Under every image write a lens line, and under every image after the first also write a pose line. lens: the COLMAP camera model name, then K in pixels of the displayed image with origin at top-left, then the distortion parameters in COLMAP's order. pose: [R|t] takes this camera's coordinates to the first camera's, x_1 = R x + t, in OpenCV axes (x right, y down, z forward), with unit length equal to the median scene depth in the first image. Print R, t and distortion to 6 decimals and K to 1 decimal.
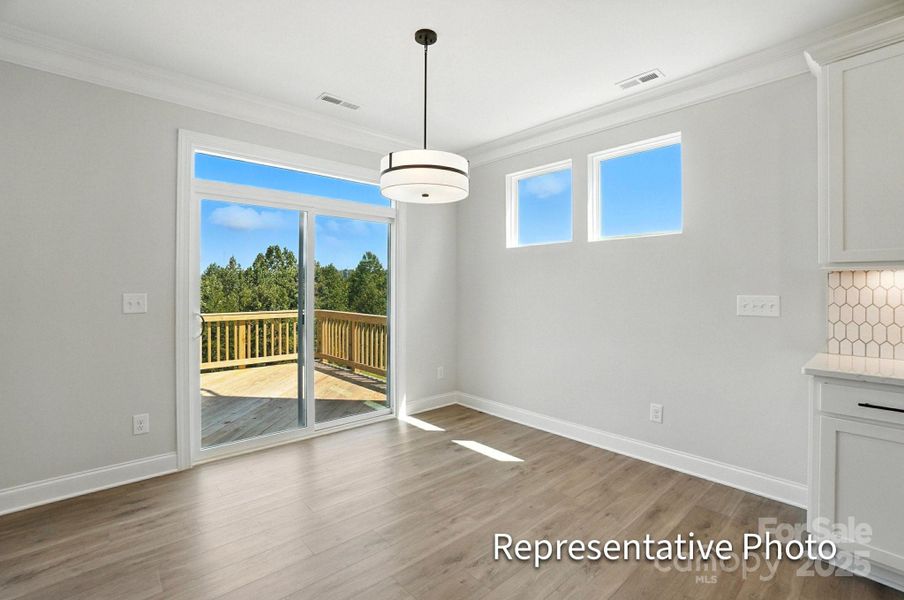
lens RADIAL K [[410.5, 0, 451.7], [0, 410.5, 287.3], [0, 0, 1]] dist [-0.040292, 0.000859]
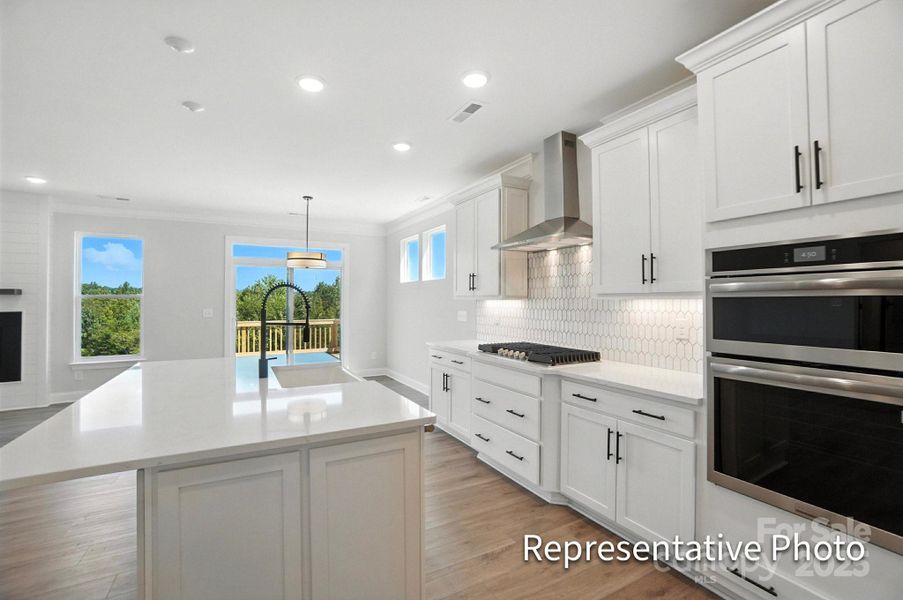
lens RADIAL K [[391.5, 0, 451.5], [0, 391.5, 300.0], [0, 0, 1]] dist [-0.061960, -0.000527]
pose [[0.975065, -0.003567, -0.221889, 0.954762], [0.002730, 0.999988, -0.004077, -0.021526], [0.221901, 0.003370, 0.975063, -0.750403]]
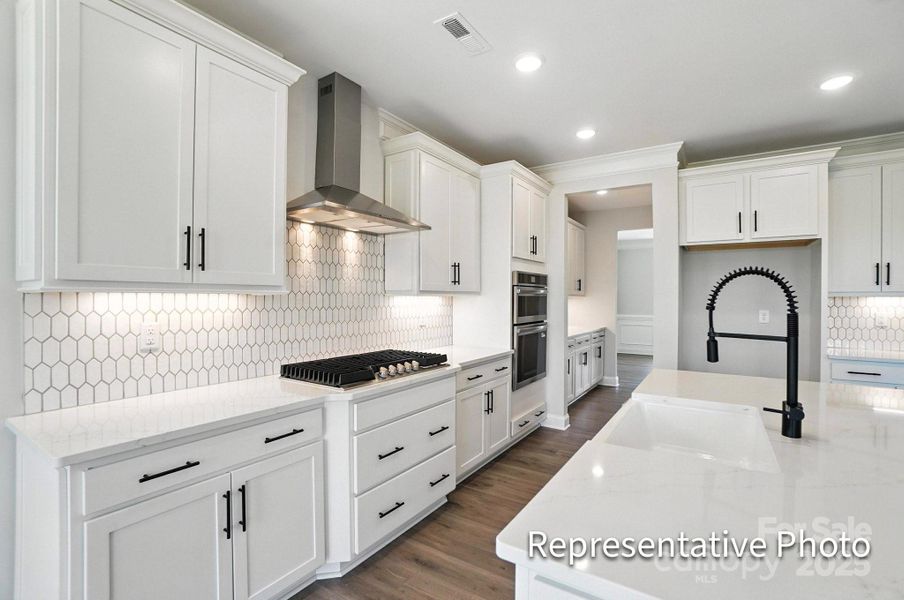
lens RADIAL K [[412.1, 0, 452.0], [0, 412.1, 300.0], [0, 0, 1]] dist [-0.024554, 0.001068]
pose [[-0.253402, -0.009973, 0.967310, 0.099974], [-0.004389, 0.999948, 0.009160, -0.024780], [-0.967351, -0.001925, -0.253433, 0.360219]]
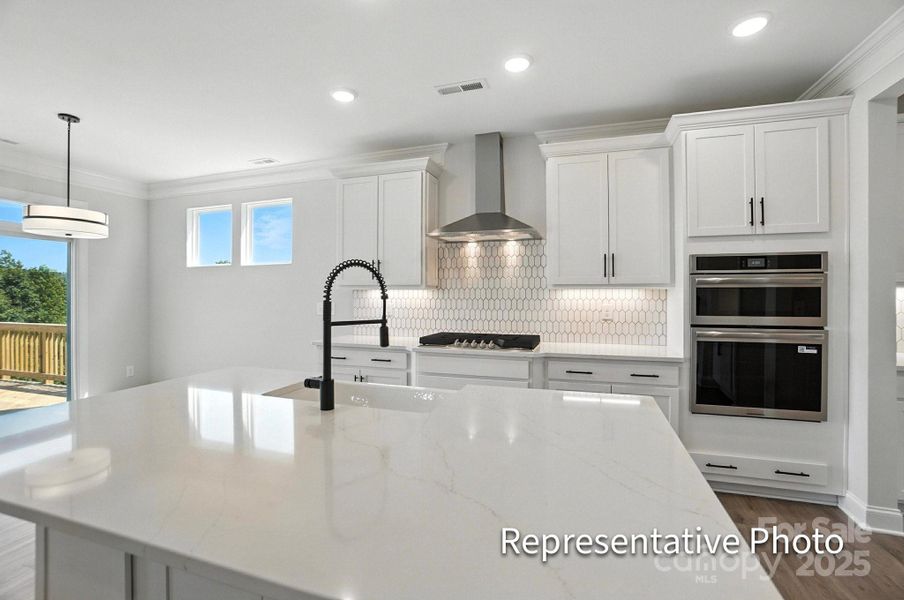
lens RADIAL K [[404.9, 0, 448.2], [0, 404.9, 292.5], [0, 0, 1]] dist [-0.064489, 0.023113]
pose [[0.870365, -0.001297, 0.492405, 0.315202], [0.002509, 0.999995, -0.001800, -0.015734], [-0.492401, 0.002802, 0.870364, -0.609849]]
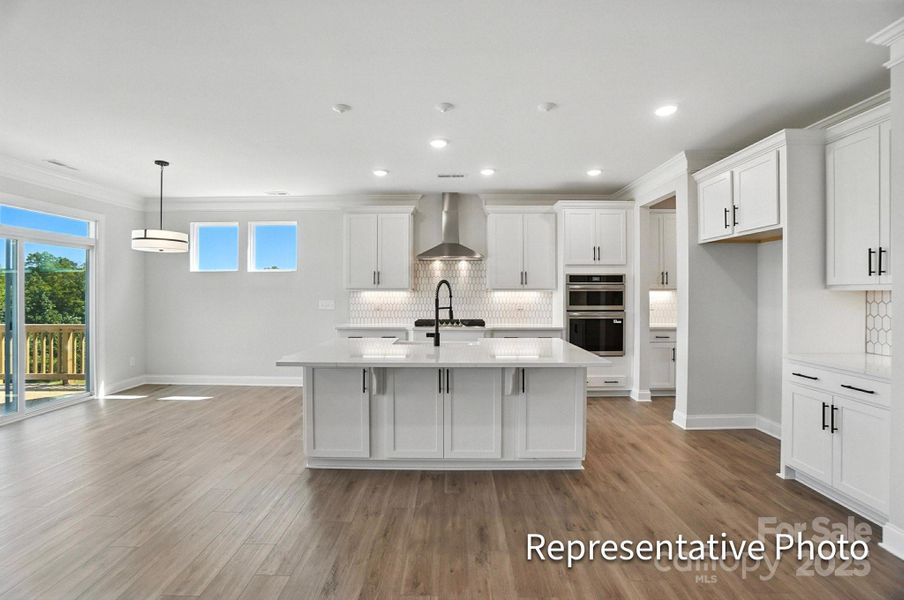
lens RADIAL K [[404.9, 0, 448.2], [0, 404.9, 292.5], [0, 0, 1]] dist [-0.064489, 0.023113]
pose [[0.682872, -0.003853, 0.730528, -0.373098], [0.002159, 0.999992, 0.003256, -0.027568], [-0.730535, -0.000646, 0.682875, -0.909288]]
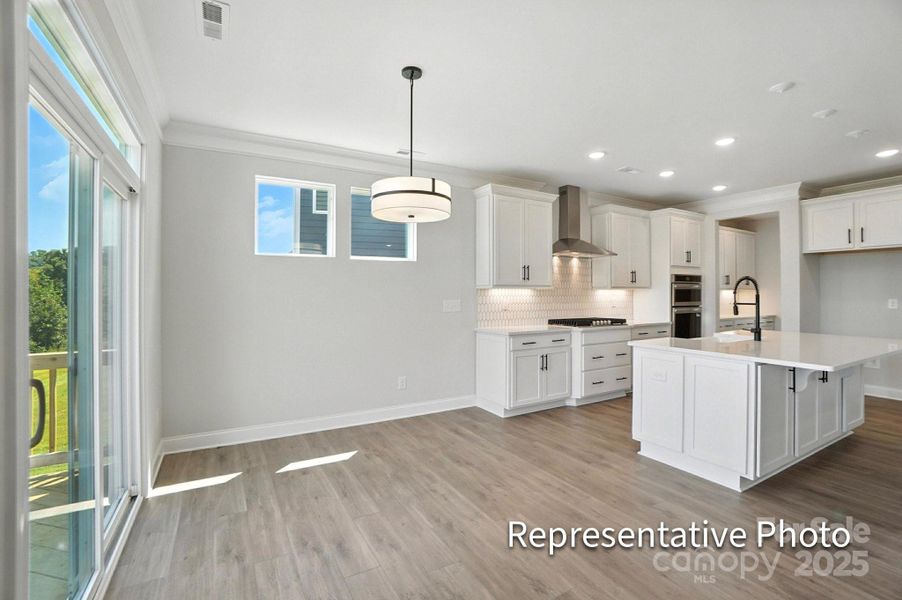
lens RADIAL K [[404.0, 0, 447.2], [0, 404.0, 292.5], [0, 0, 1]] dist [-0.064489, 0.023113]
pose [[0.215318, -0.002330, 0.976541, -0.859633], [0.001403, 0.999997, 0.002076, -0.016297], [-0.976543, 0.000923, 0.215320, 0.522896]]
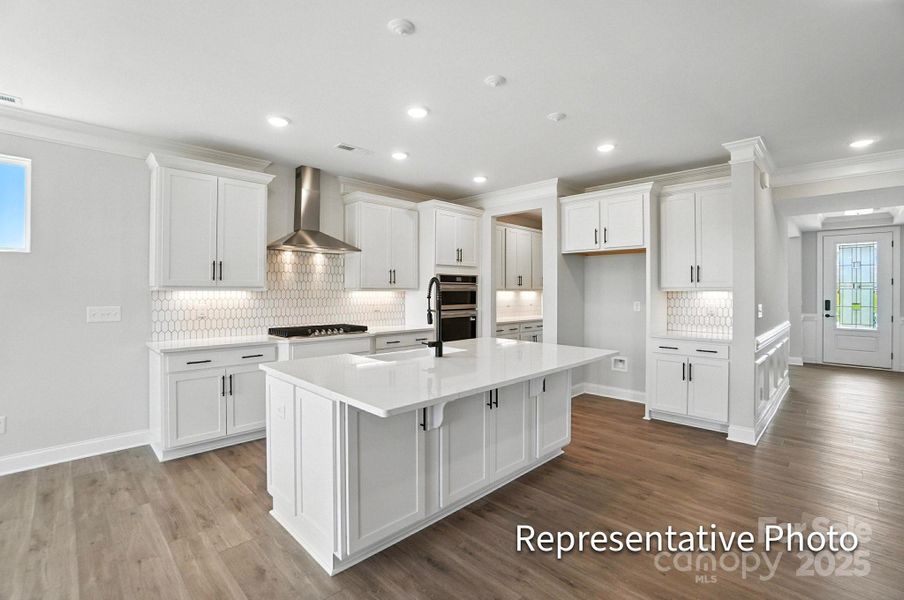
lens RADIAL K [[410.5, 0, 451.7], [0, 410.5, 287.3], [0, 0, 1]] dist [-0.040292, 0.000859]
pose [[-0.050591, 0.005565, 0.998704, -0.532563], [-0.001536, 0.999983, -0.005650, -0.031941], [-0.998718, -0.001820, -0.050581, -0.088689]]
